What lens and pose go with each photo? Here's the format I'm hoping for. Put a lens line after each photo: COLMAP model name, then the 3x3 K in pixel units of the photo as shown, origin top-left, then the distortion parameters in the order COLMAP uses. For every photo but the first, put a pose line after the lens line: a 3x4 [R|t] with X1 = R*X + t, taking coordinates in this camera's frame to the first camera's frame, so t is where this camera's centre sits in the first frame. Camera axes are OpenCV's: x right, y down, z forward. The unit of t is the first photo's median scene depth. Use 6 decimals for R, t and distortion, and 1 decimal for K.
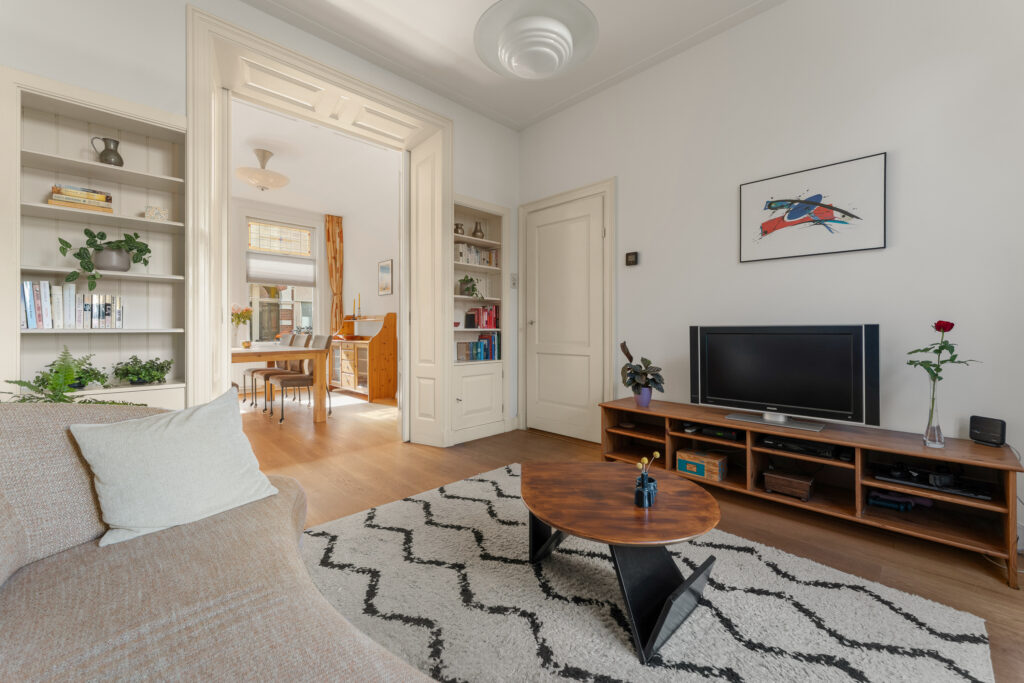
lens RADIAL K [[411.4, 0, 506.6], [0, 411.4, 332.3], [0, 0, 1]] dist [-0.004135, -0.000192]
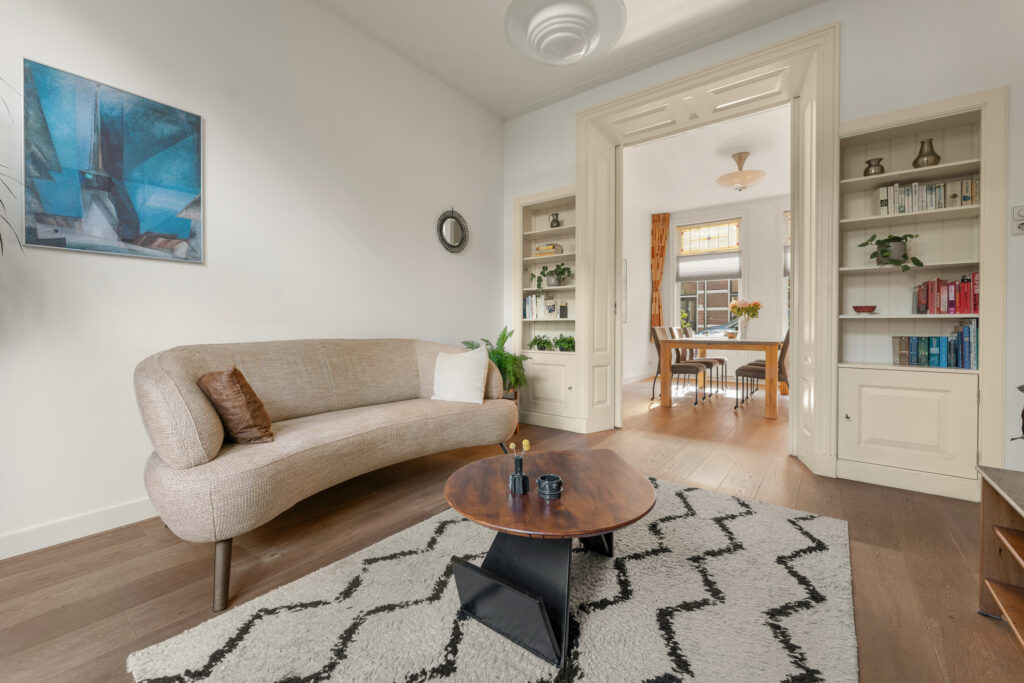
lens RADIAL K [[411.4, 0, 509.7], [0, 411.4, 332.1], [0, 0, 1]] dist [-0.004135, -0.000192]
pose [[0.149511, 0.013531, -0.988667, 0.305635], [-0.010601, 0.999871, 0.012081, 0.011490], [0.988703, 0.008675, 0.149635, 0.205067]]
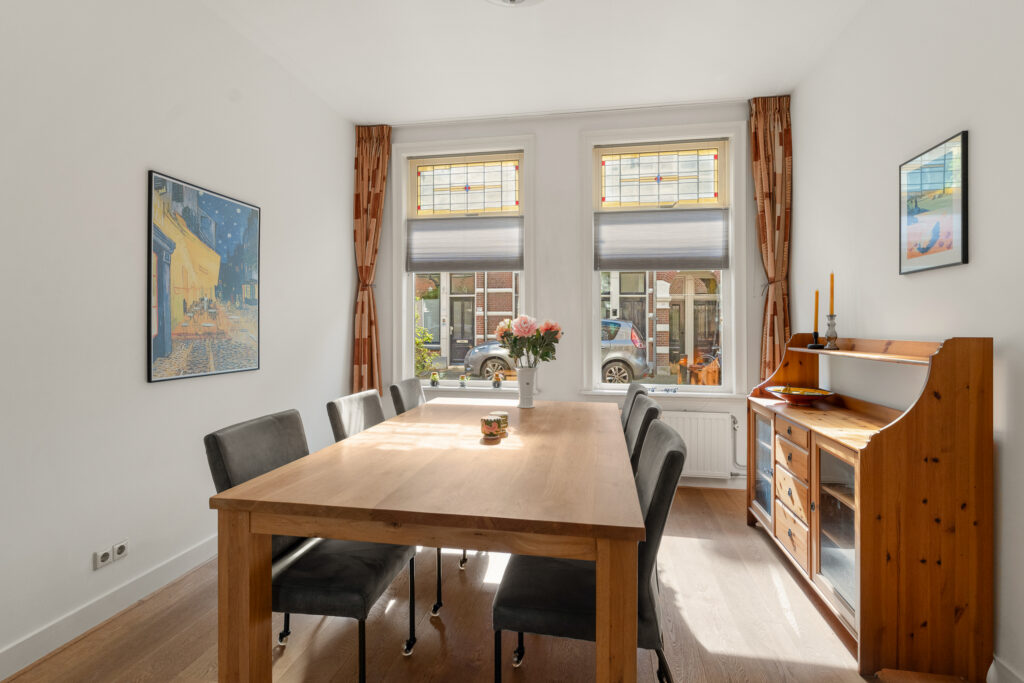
lens RADIAL K [[498.8, 0, 510.6], [0, 498.8, 322.4], [0, 0, 1]] dist [-0.006636, -0.000459]
pose [[0.584432, -0.005867, -0.811421, -0.201615], [-0.009897, 0.999848, -0.014358, -0.050822], [0.811382, 0.016421, 0.584285, 0.612544]]
